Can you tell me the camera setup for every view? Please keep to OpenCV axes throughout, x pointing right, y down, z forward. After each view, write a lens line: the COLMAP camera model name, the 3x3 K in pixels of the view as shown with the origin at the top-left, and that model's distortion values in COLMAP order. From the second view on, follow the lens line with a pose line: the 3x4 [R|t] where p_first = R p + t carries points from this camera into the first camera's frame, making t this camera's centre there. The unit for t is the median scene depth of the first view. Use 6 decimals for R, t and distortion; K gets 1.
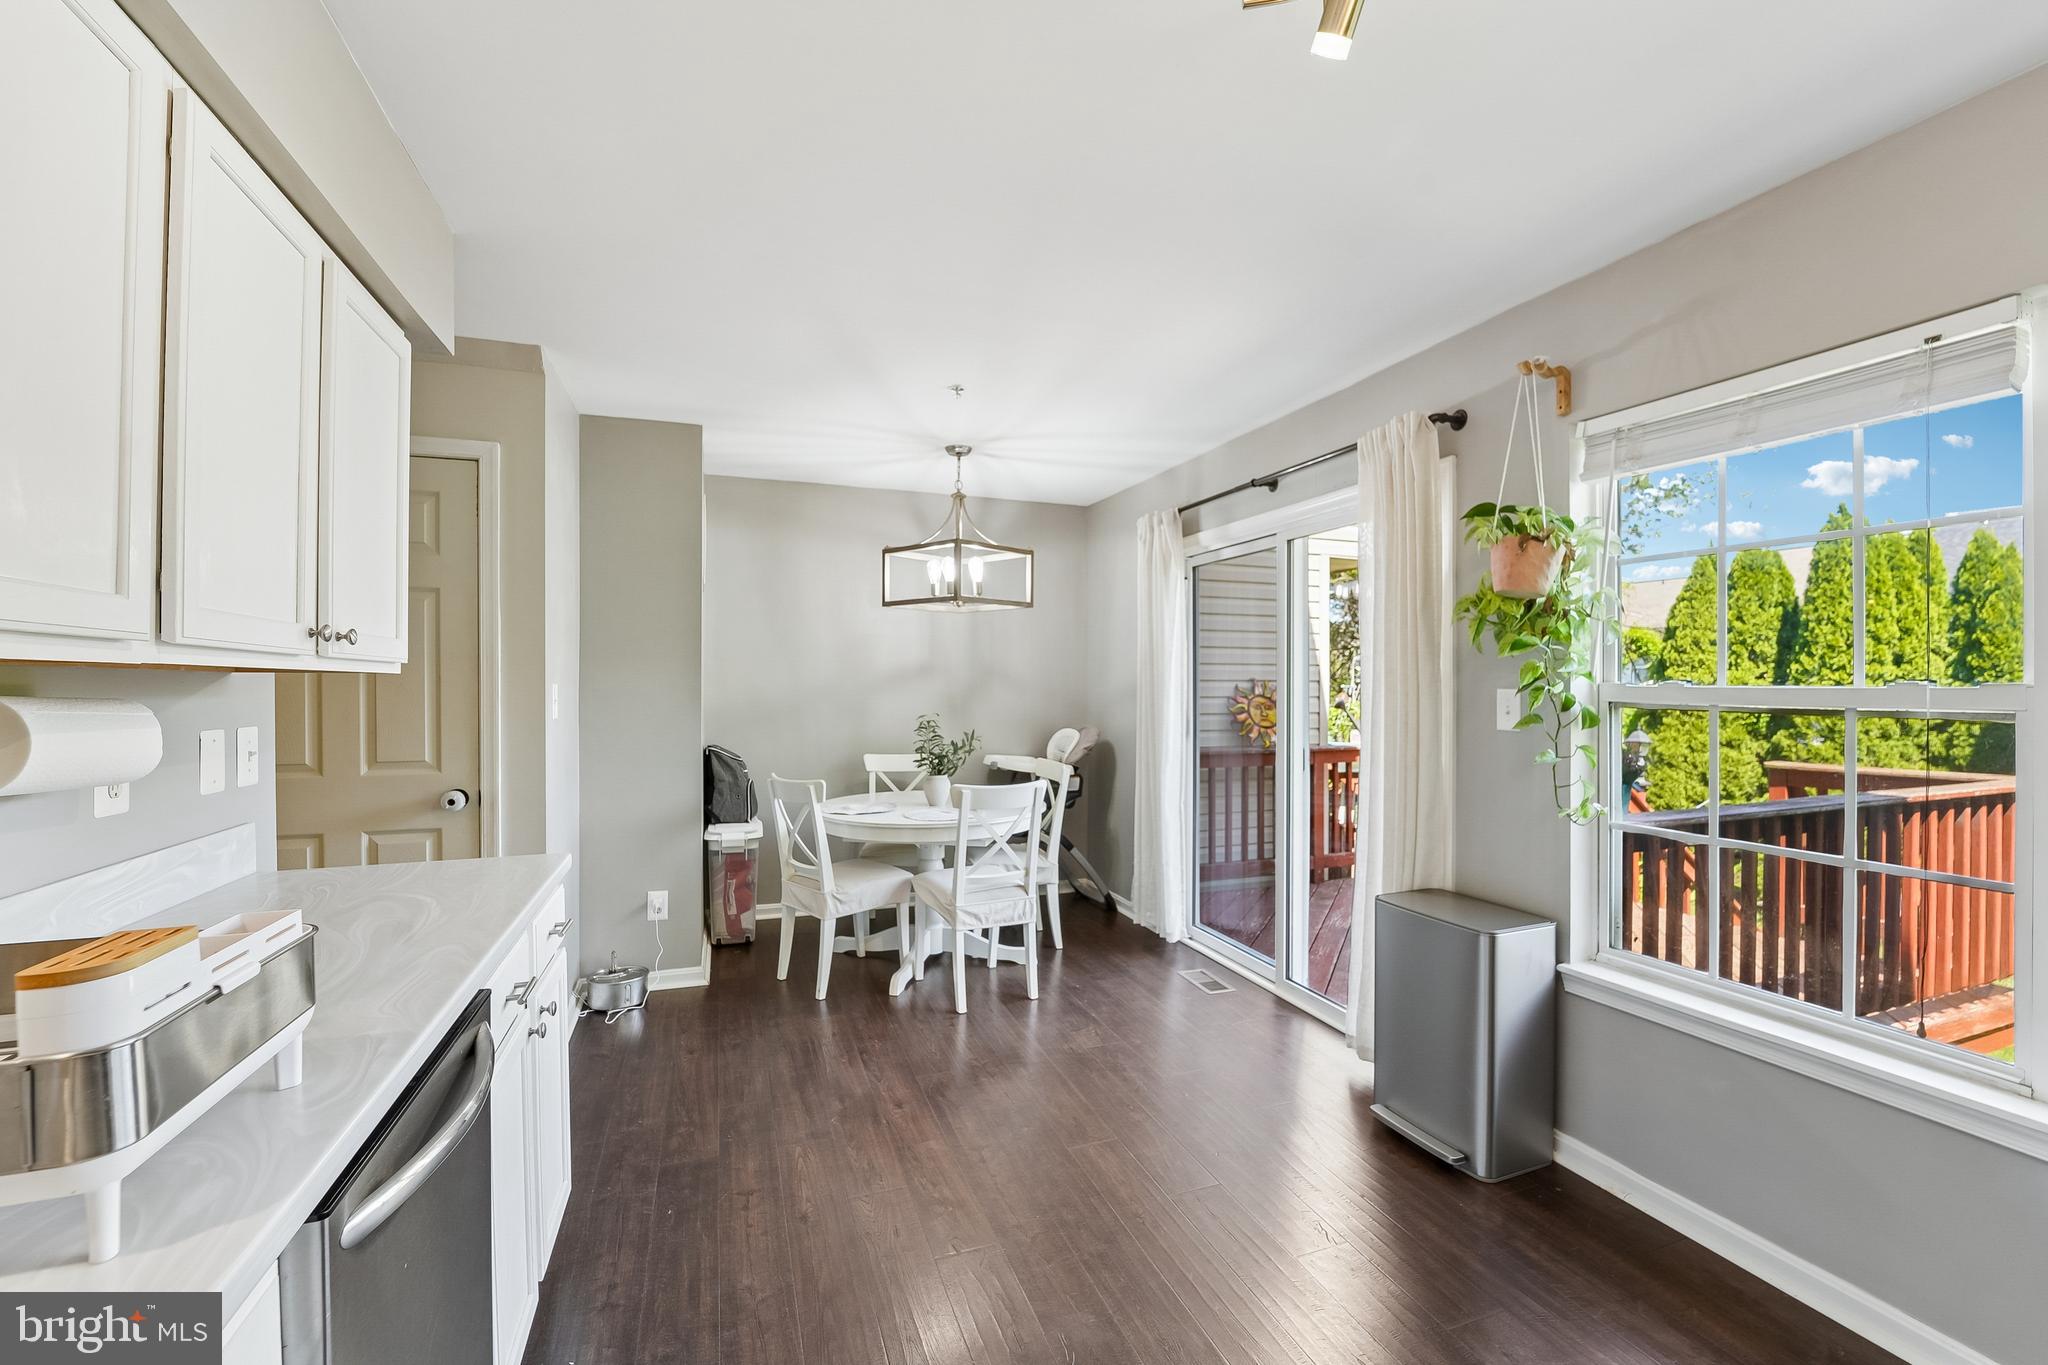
lens RADIAL K [[845.7, 0, 1034.5], [0, 845.7, 683.8], [0, 0, 1]] dist [-0.011195, -0.000714]
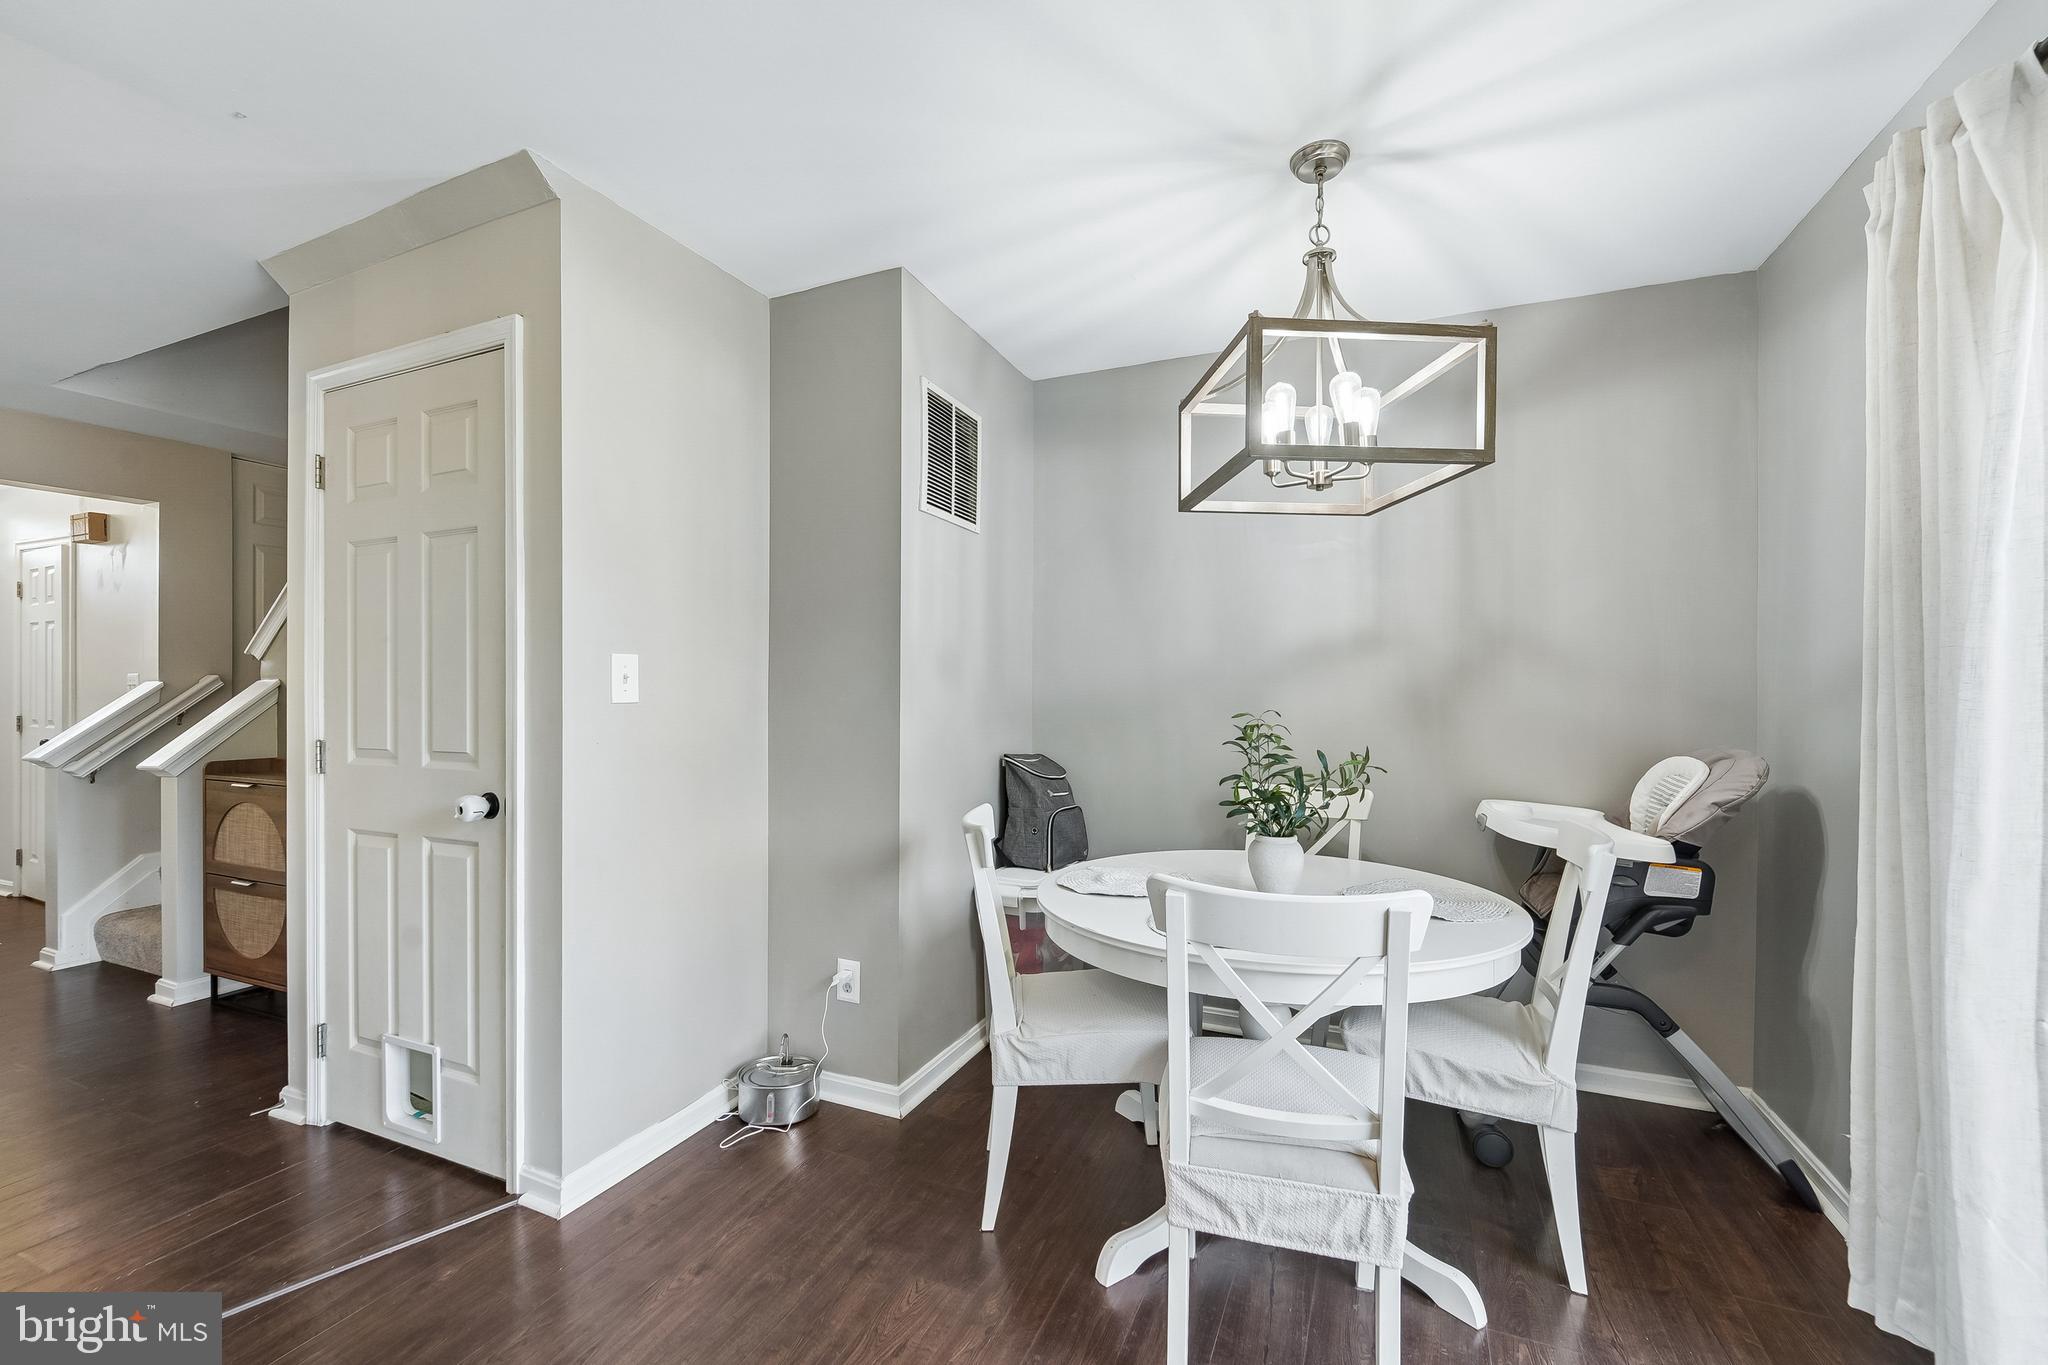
lens RADIAL K [[845.7, 0, 1021.6], [0, 845.7, 696.3], [0, 0, 1]] dist [-0.011195, -0.000714]
pose [[0.721063, 0.002191, -0.692866, 0.118396], [-0.001040, 0.999997, 0.002080, 0.025749], [0.692868, -0.000779, 0.721064, 0.539010]]
